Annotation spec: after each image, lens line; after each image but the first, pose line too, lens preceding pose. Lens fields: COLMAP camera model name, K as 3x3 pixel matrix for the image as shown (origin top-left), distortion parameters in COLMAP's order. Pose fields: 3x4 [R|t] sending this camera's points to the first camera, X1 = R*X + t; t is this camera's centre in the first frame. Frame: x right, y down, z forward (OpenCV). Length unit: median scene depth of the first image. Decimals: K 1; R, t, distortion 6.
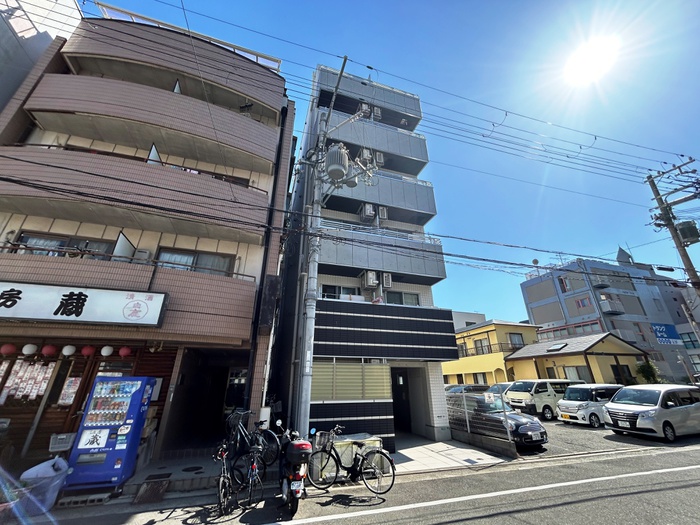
lens RADIAL K [[283.1, 0, 351.3], [0, 283.1, 261.0], [0, 0, 1]] dist [0.003410, -0.001121]
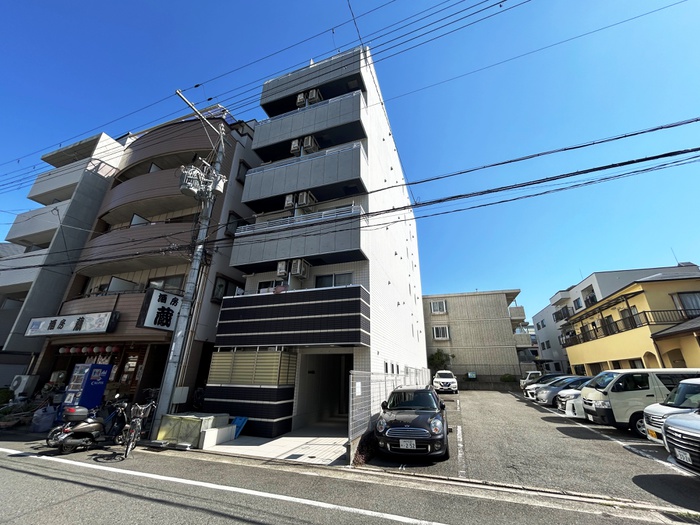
lens RADIAL K [[283.1, 0, 348.9], [0, 283.1, 260.8], [0, 0, 1]] dist [0.003410, -0.001121]
pose [[0.794216, -0.214213, -0.568624, 0.946746], [0.229415, 0.972249, -0.045835, 0.153094], [0.562663, -0.094048, 0.821319, 0.339641]]
